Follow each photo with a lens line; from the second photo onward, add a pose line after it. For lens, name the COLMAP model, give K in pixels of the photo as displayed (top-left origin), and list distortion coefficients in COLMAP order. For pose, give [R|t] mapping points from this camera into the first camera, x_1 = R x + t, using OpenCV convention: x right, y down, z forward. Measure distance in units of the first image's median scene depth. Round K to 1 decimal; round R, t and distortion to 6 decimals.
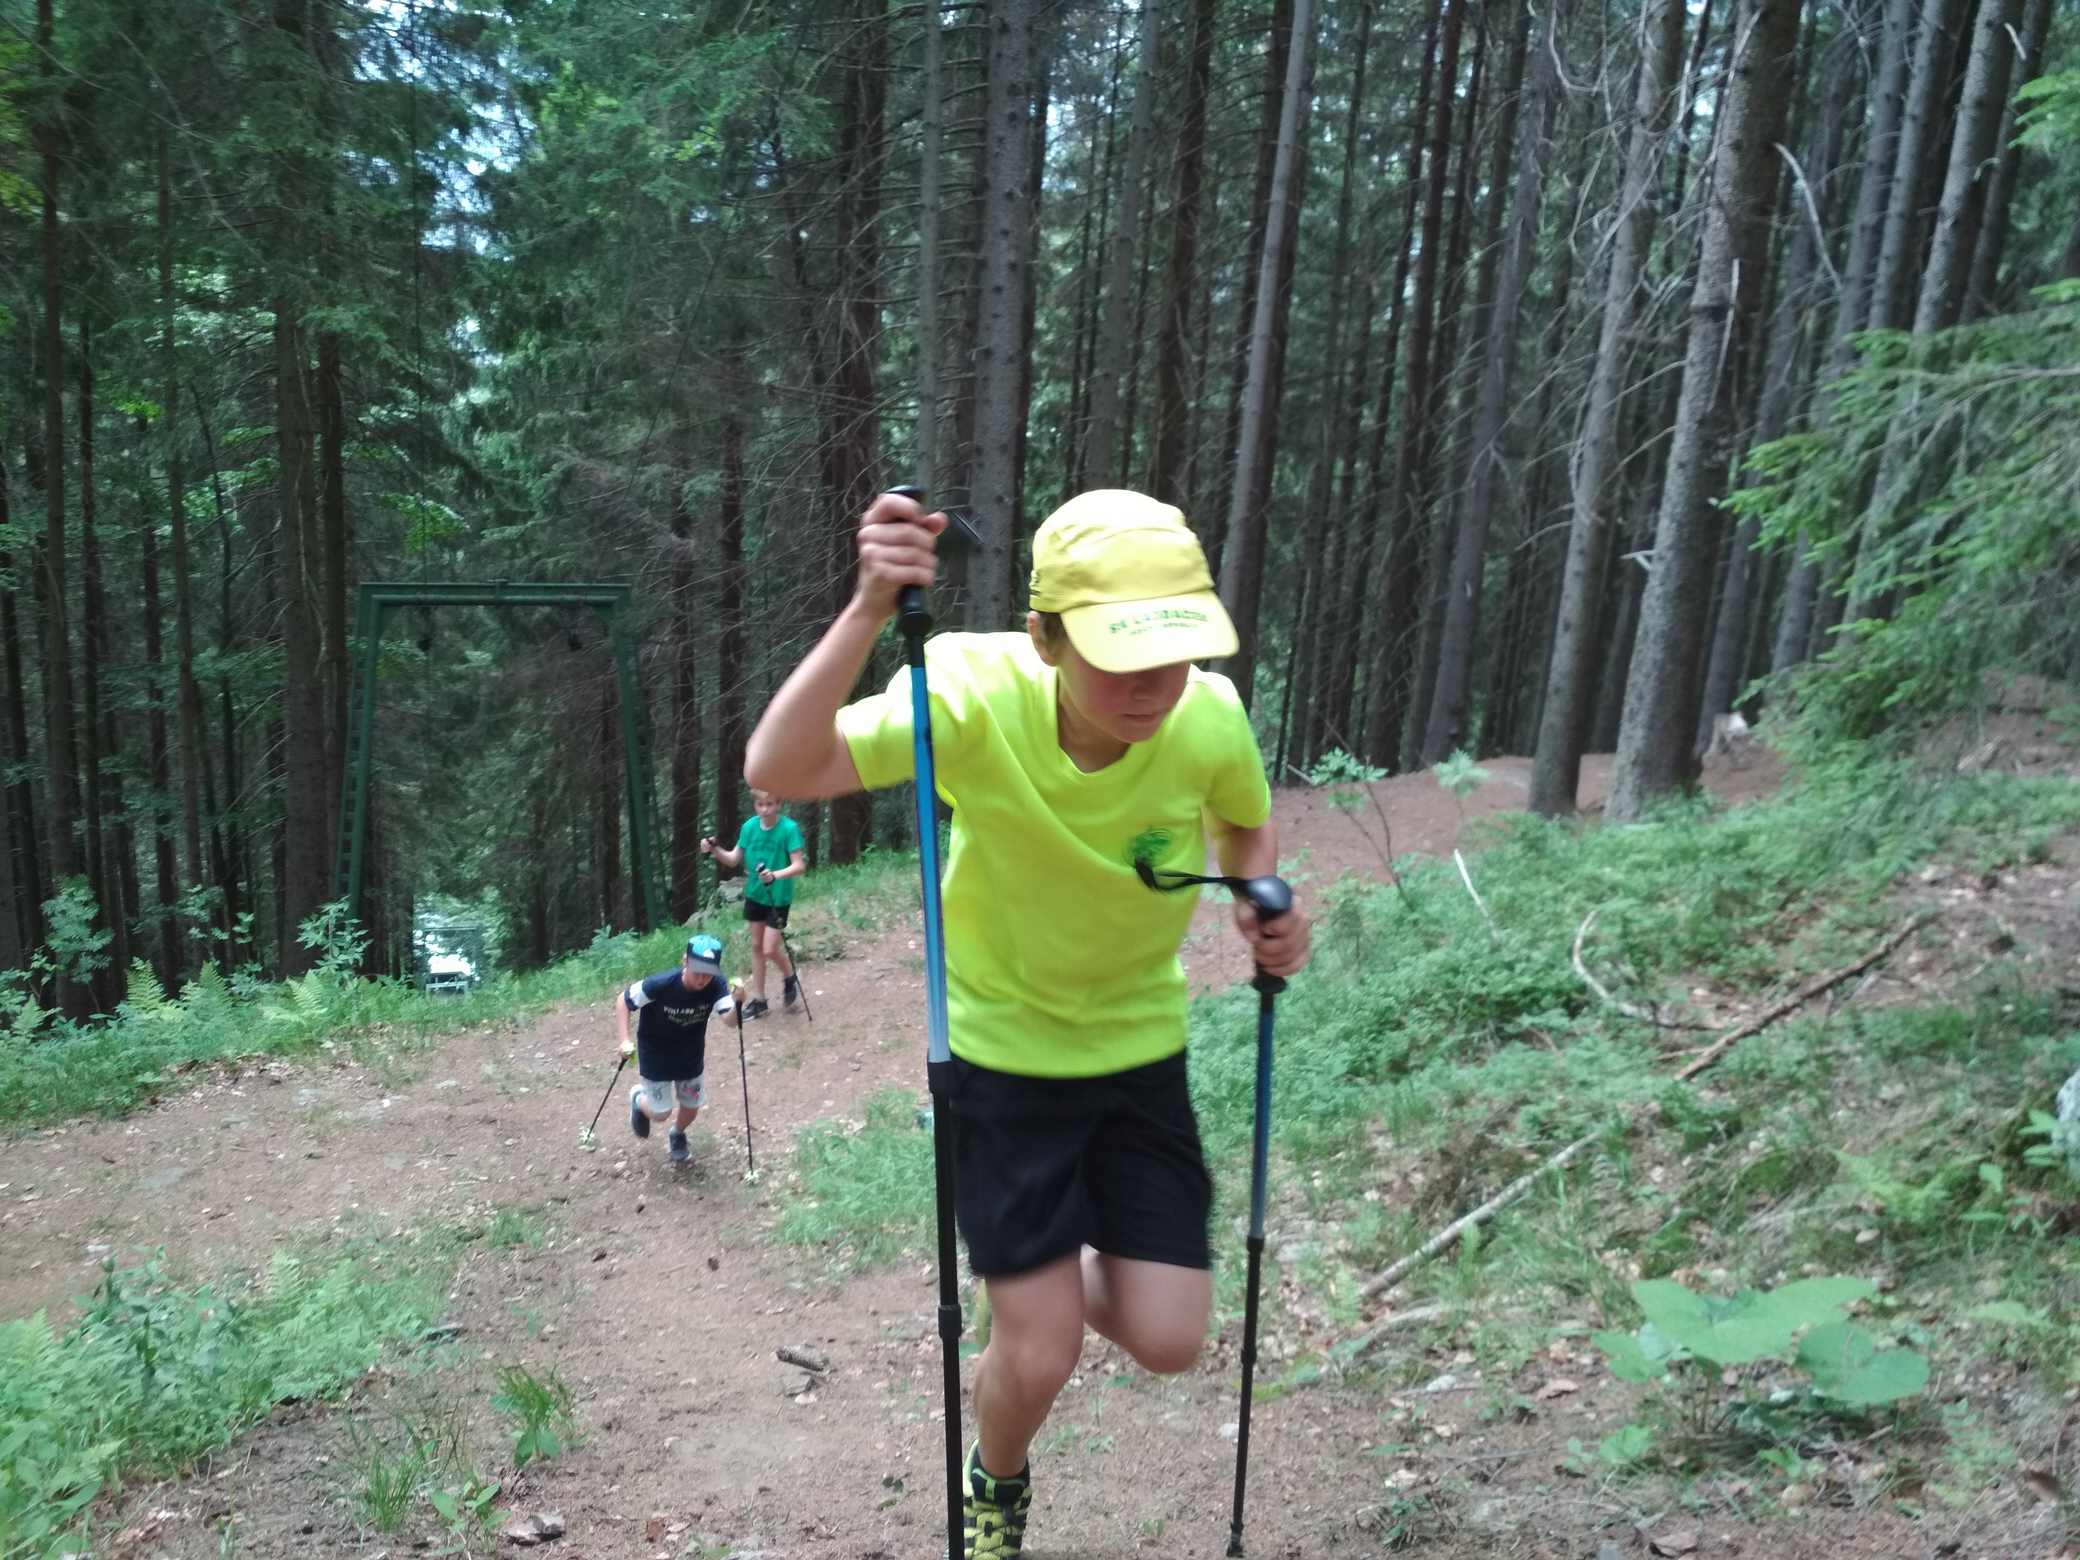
lens RADIAL K [[1825.8, 0, 1041.1], [0, 1825.8, 798.4], [0, 0, 1]] dist [0.111531, -0.209254]
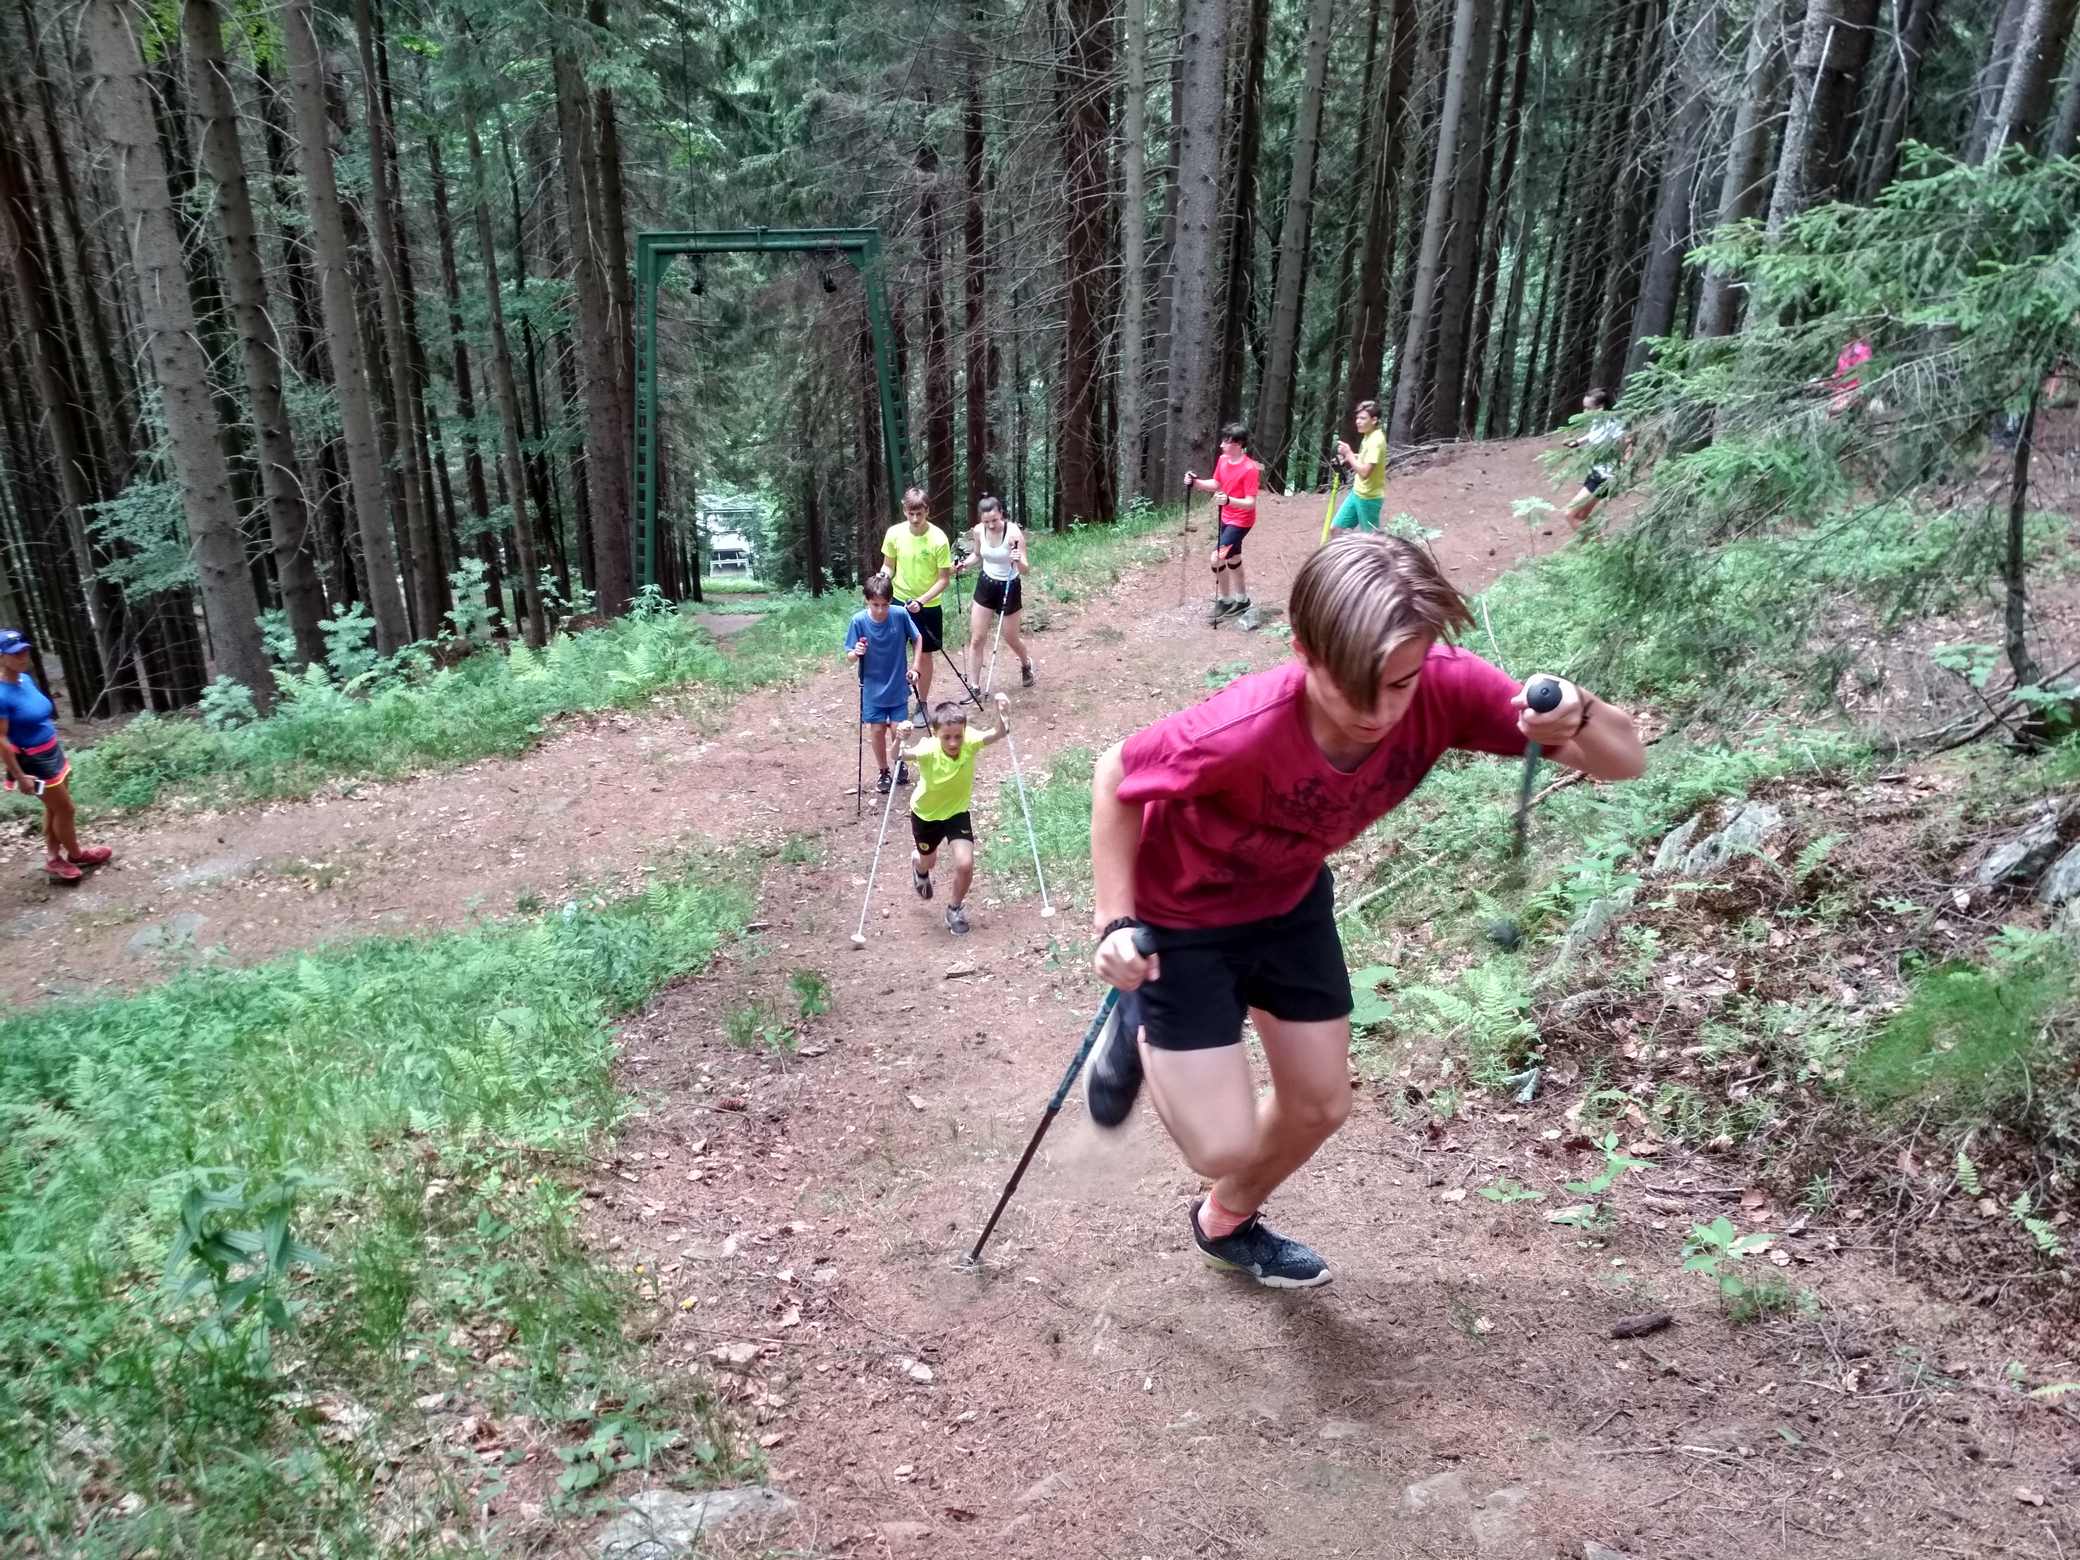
lens RADIAL K [[1836.0, 0, 1050.9], [0, 1836.0, 795.6], [0, 0, 1]] dist [0.123396, -0.220489]
pose [[0.990408, 0.021514, -0.136491, 0.110676], [0.010037, 0.973993, 0.226356, -0.143603], [0.137811, -0.225555, 0.964434, -0.369101]]
